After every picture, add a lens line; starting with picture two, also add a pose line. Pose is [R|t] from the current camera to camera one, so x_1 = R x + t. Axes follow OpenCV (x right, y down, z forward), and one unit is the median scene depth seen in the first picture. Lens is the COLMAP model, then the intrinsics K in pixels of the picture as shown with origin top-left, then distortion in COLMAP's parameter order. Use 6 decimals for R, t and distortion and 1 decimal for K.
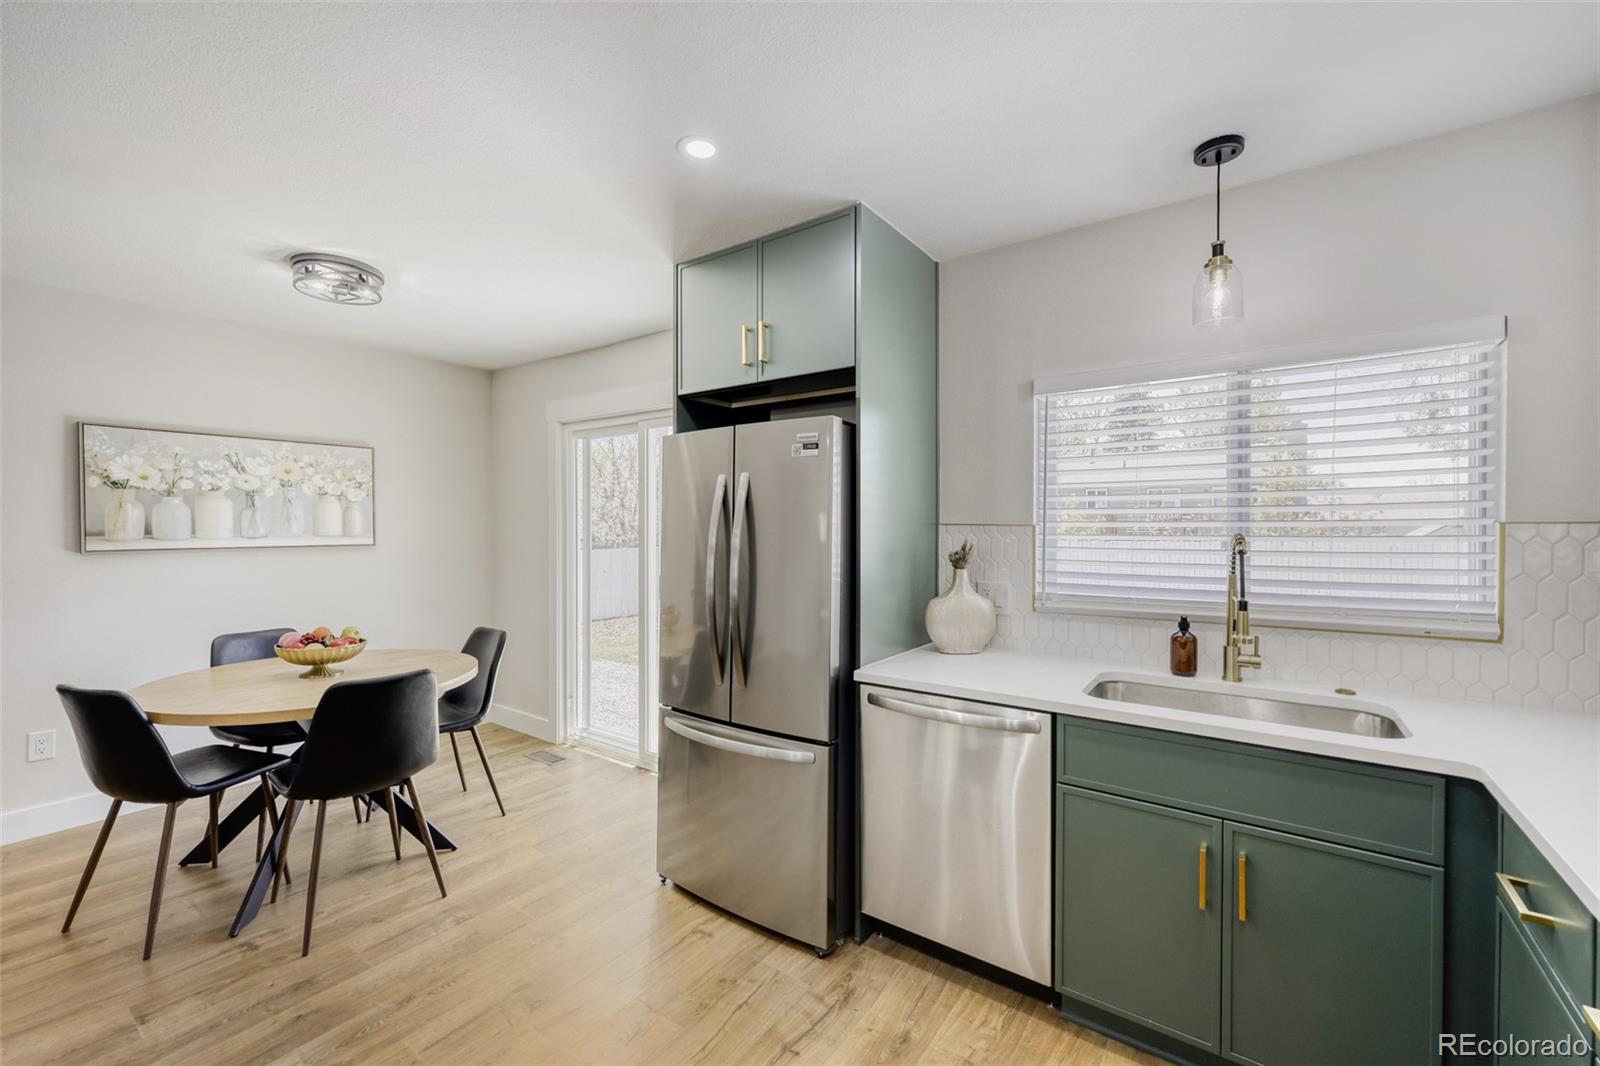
lens RADIAL K [[652.4, 0, 788.5], [0, 652.4, 525.2], [0, 0, 1]] dist [0.002439, -0.000298]
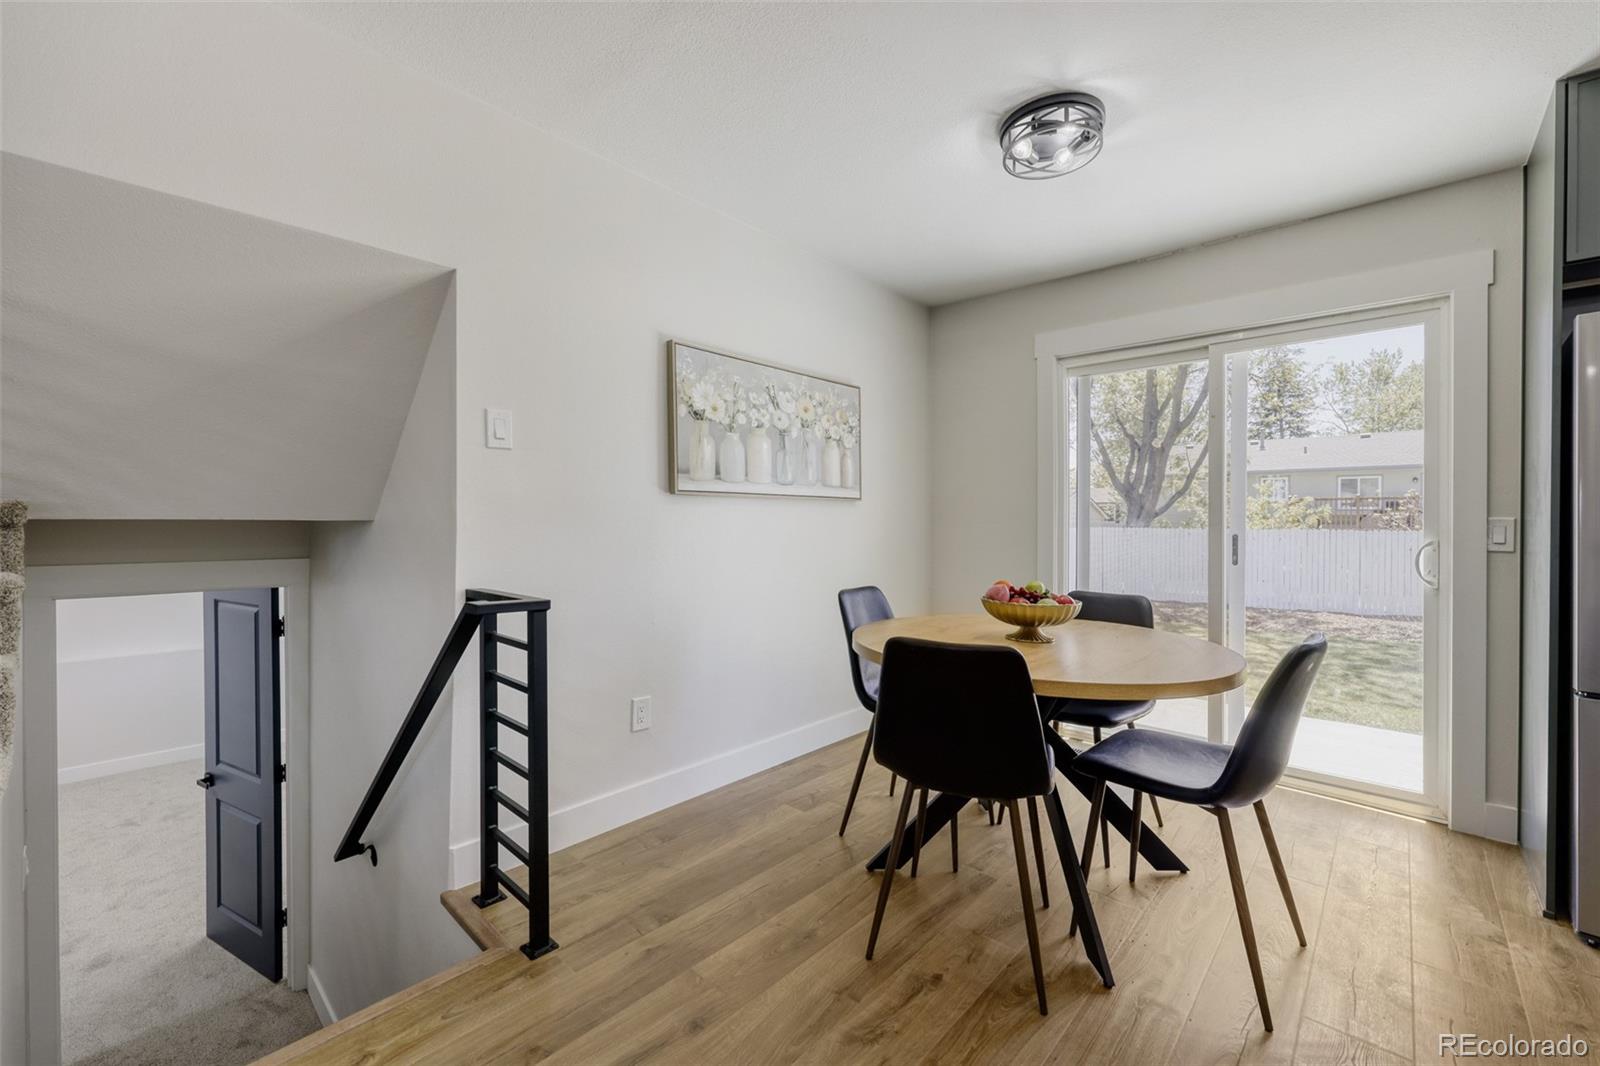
lens RADIAL K [[652.4, 0, 792.1], [0, 652.4, 522.5], [0, 0, 1]] dist [0.002439, -0.000298]
pose [[0.992532, 0.004852, -0.121891, -0.794396], [-0.004402, 0.999982, 0.003965, 0.075080], [0.121908, -0.003399, 0.992536, 0.159715]]
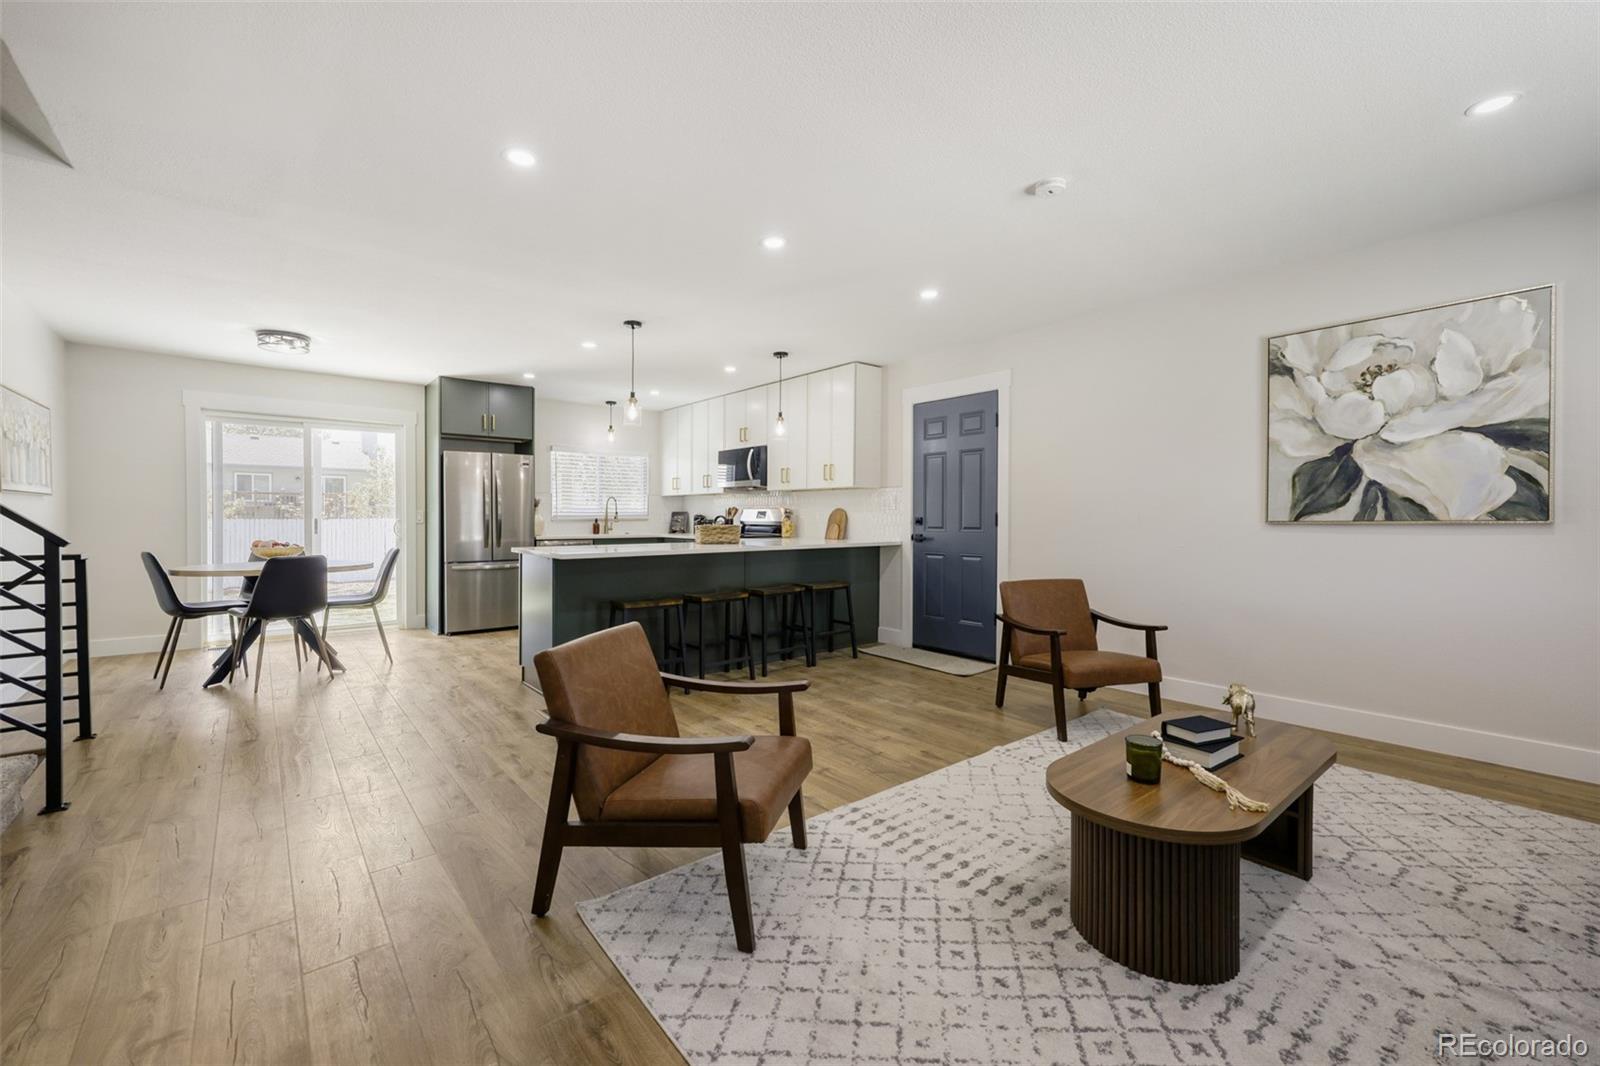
lens RADIAL K [[652.4, 0, 794.1], [0, 652.4, 520.7], [0, 0, 1]] dist [0.002439, -0.000298]
pose [[0.253455, -0.005905, 0.967329, -1.808130], [-0.003986, 0.999966, 0.007149, 0.079456], [-0.967339, -0.005668, 0.253423, -0.690942]]
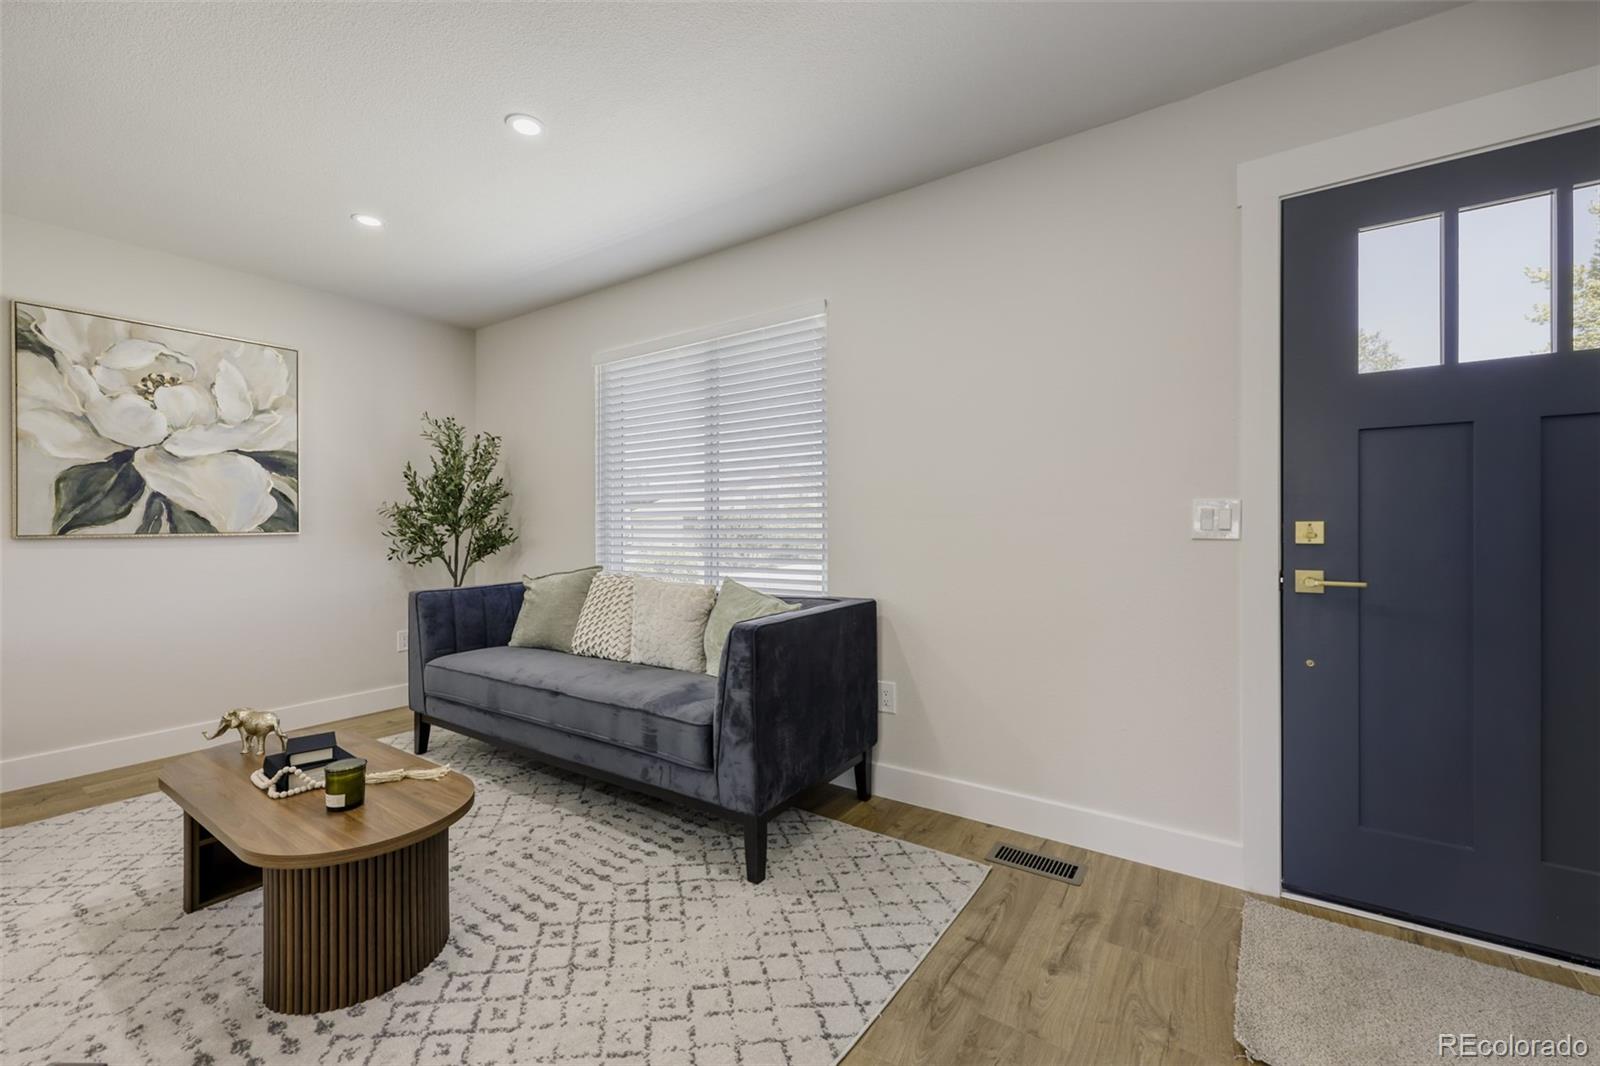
lens RADIAL K [[652.4, 0, 791.6], [0, 652.4, 531.6], [0, 0, 1]] dist [0.002439, -0.000298]
pose [[-0.999955, 0.003535, -0.008855, -1.539460], [0.003515, 0.999991, 0.002246, 0.081612], [0.008863, 0.002215, -0.999958, -0.295036]]
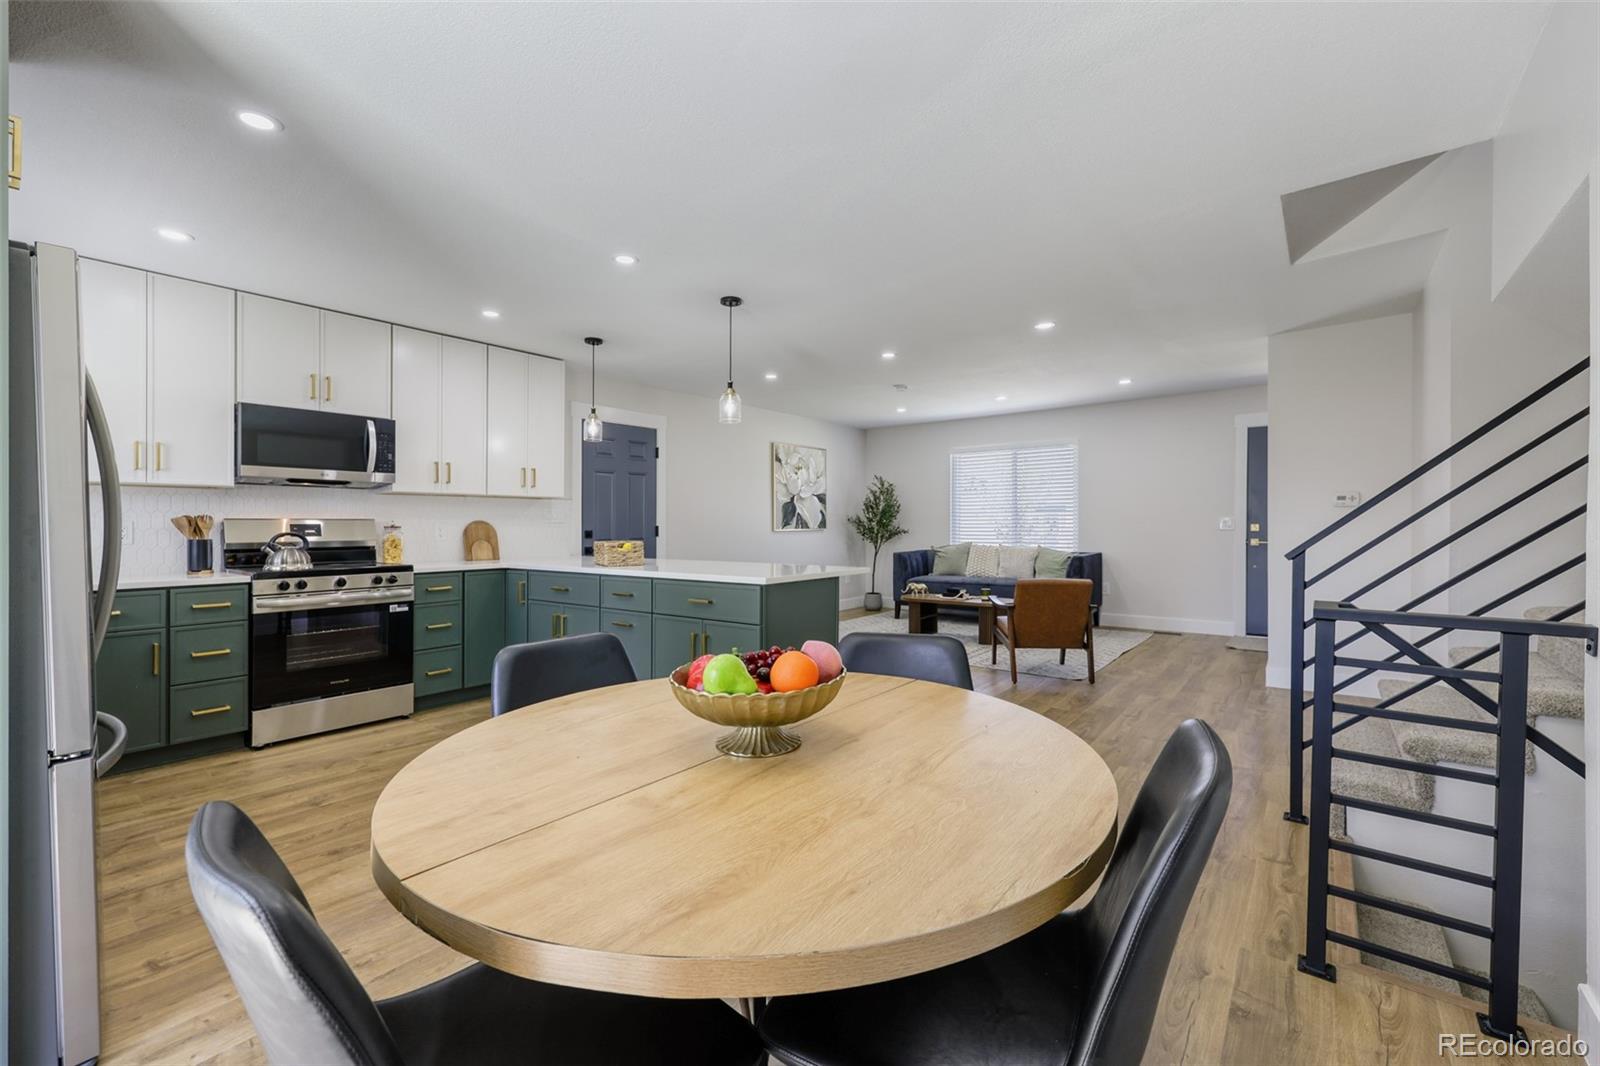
lens RADIAL K [[652.4, 0, 796.5], [0, 652.4, 519.7], [0, 0, 1]] dist [0.002439, -0.000298]
pose [[-0.998920, 0.005434, 0.046147, -0.670547], [0.004979, 0.999938, -0.009976, 0.073152], [-0.046198, -0.009736, -0.998885, 1.241254]]
